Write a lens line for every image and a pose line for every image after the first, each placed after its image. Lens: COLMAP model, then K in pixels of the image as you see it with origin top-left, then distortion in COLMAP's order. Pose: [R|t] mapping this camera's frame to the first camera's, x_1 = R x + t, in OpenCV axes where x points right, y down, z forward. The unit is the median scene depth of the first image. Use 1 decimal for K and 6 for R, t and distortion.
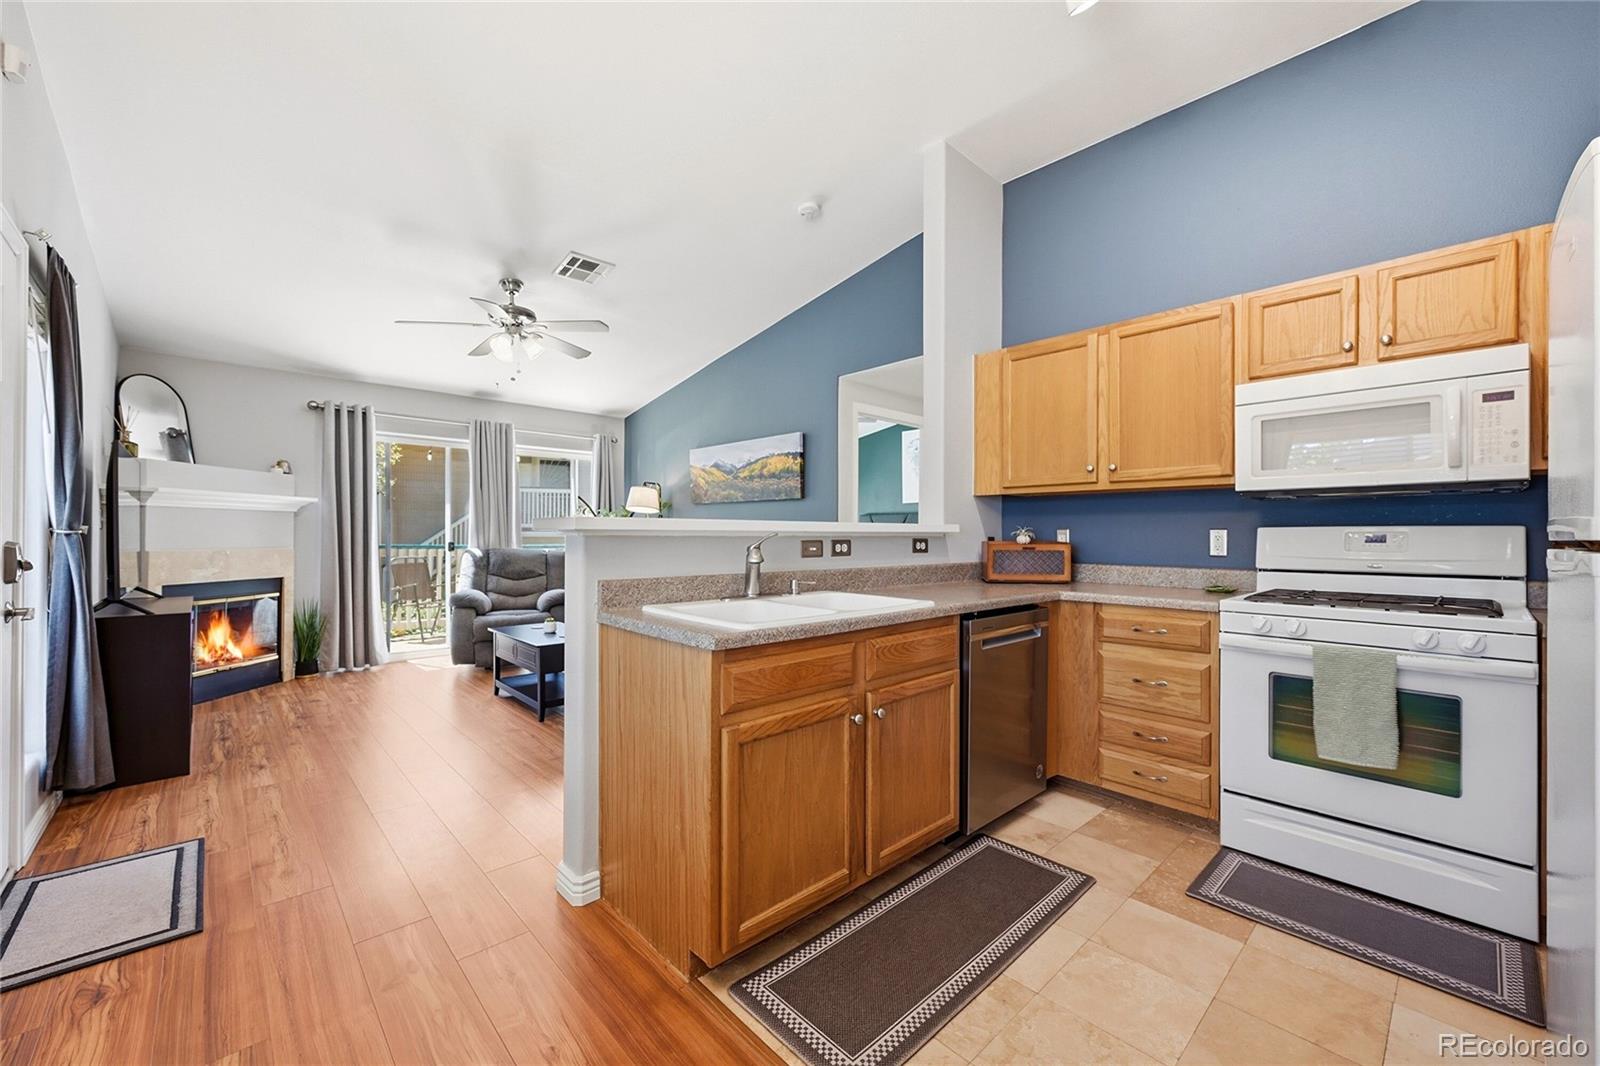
lens RADIAL K [[633.3, 0, 797.2], [0, 633.3, 534.6], [0, 0, 1]] dist [-0.000804, 0.000107]
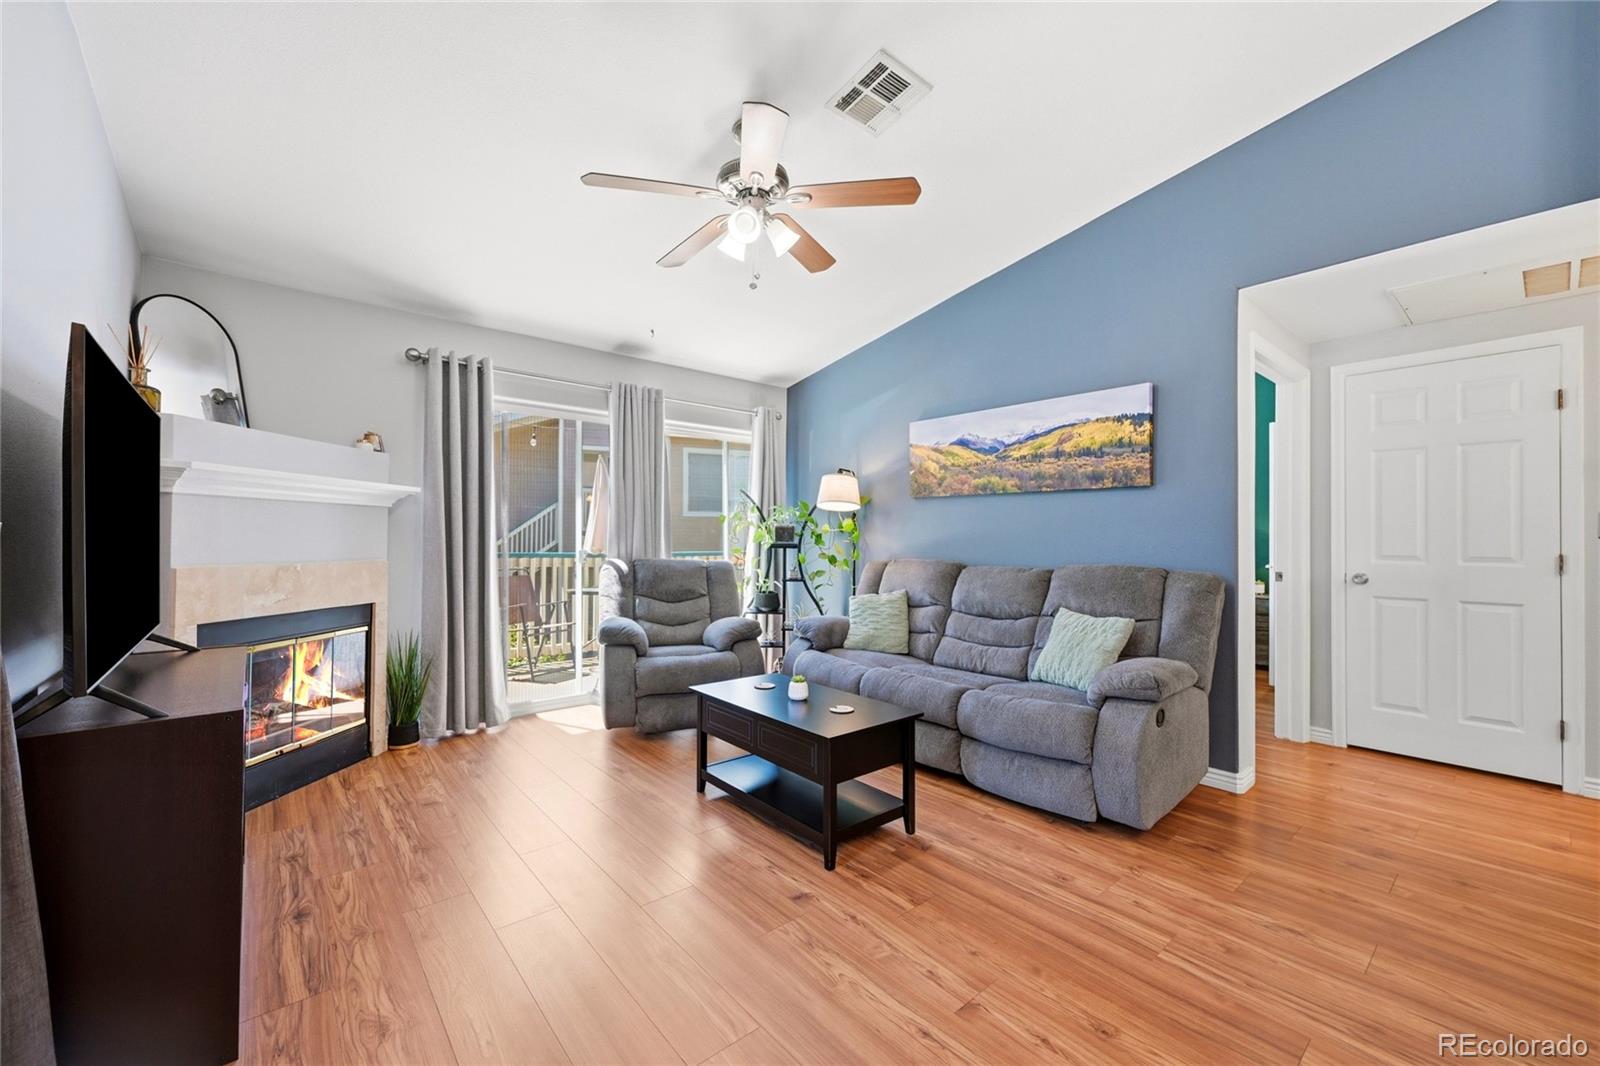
lens RADIAL K [[633.3, 0, 798.4], [0, 633.3, 534.5], [0, 0, 1]] dist [-0.000804, 0.000107]
pose [[0.999028, 0.000235, -0.044090, -0.471464], [-0.000494, 0.999983, -0.005876, -0.004327], [0.044088, 0.005892, 0.999010, 0.491577]]
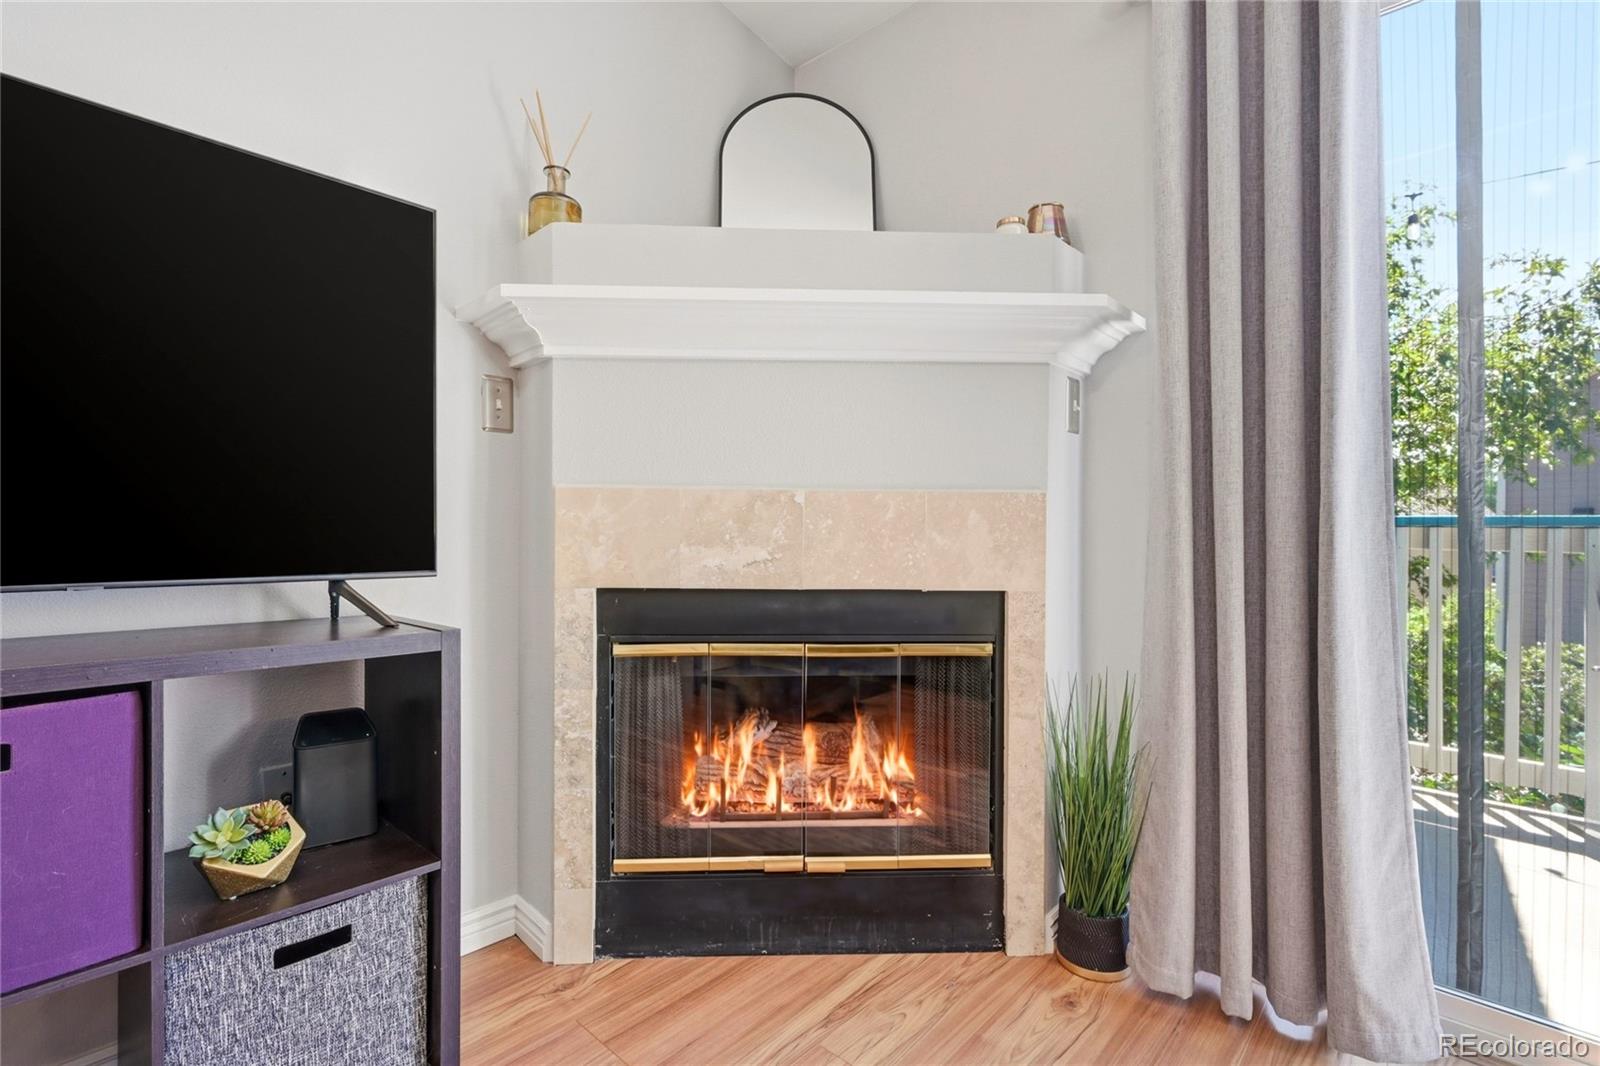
lens RADIAL K [[735.0, 0, 805.3], [0, 735.0, 537.0], [0, 0, 1]] dist [0.002028, -0.000393]
pose [[0.084907, 0.003293, -0.996383, -0.706993], [-0.003621, 0.999989, 0.002996, 0.060122], [0.996382, 0.003353, 0.084918, 1.280956]]
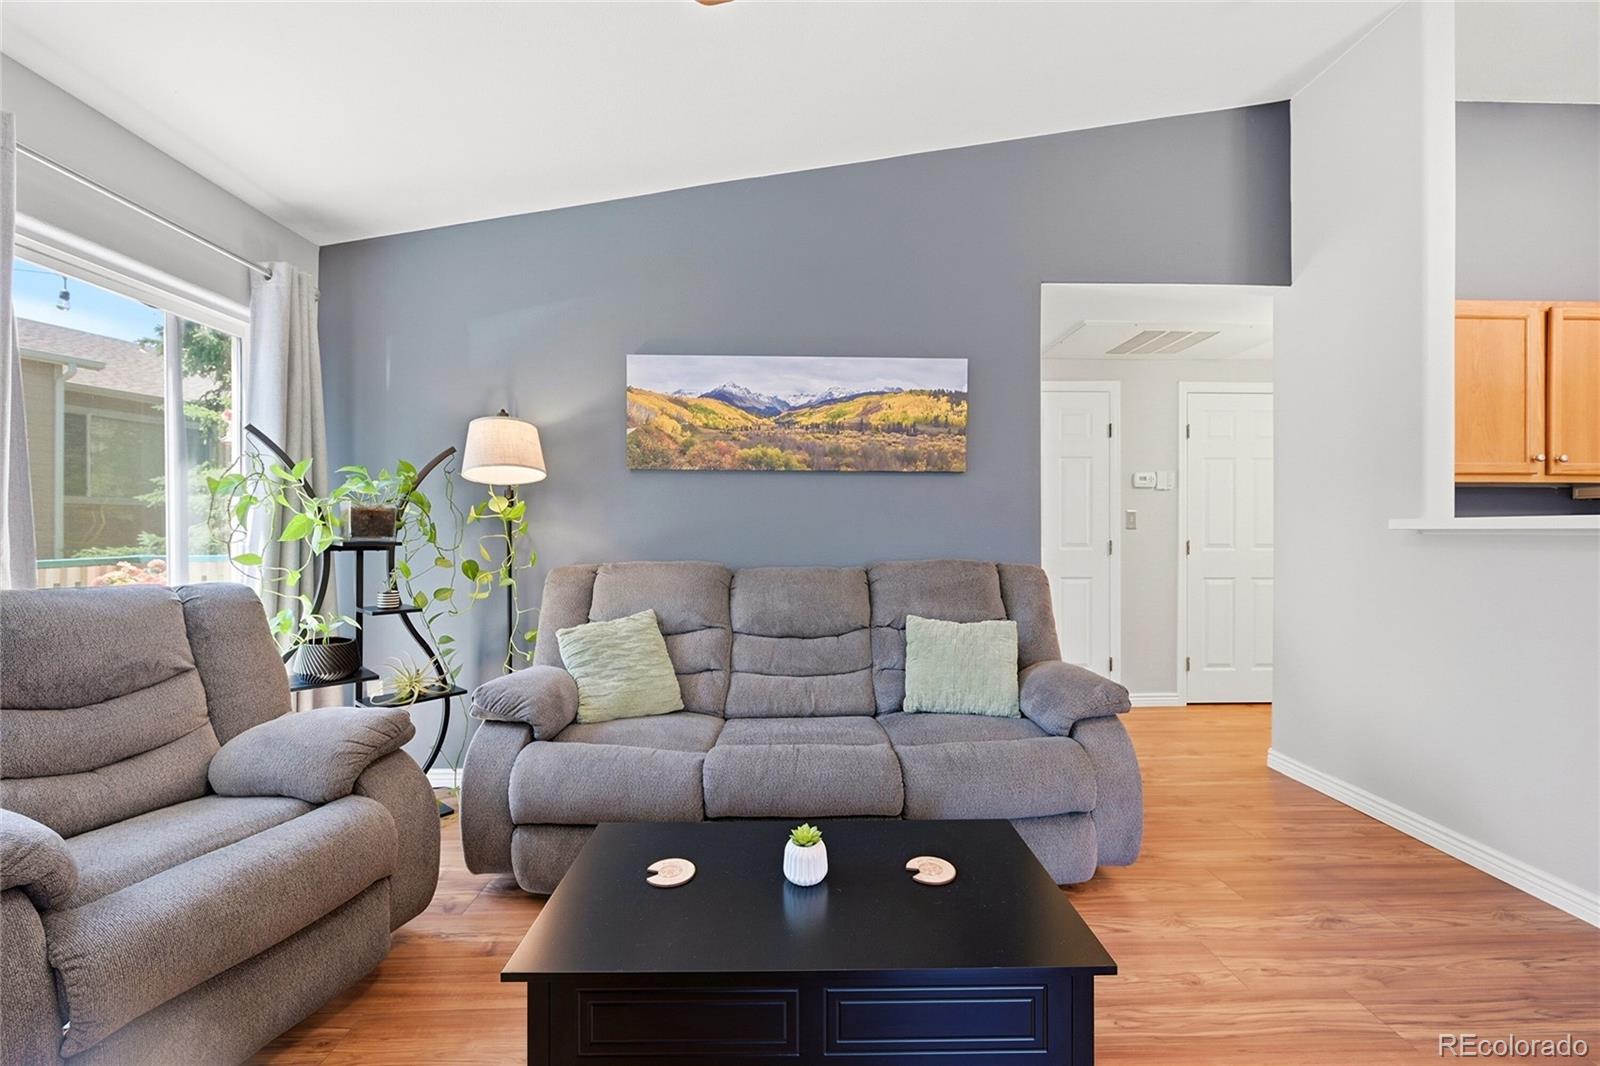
lens RADIAL K [[633.3, 0, 801.2], [0, 633.3, 531.7], [0, 0, 1]] dist [-0.000804, 0.000107]
pose [[0.658209, -0.004821, 0.752820, -0.787384], [0.002847, 0.999988, 0.003915, -0.005061], [-0.752830, -0.000434, 0.658215, 1.053790]]
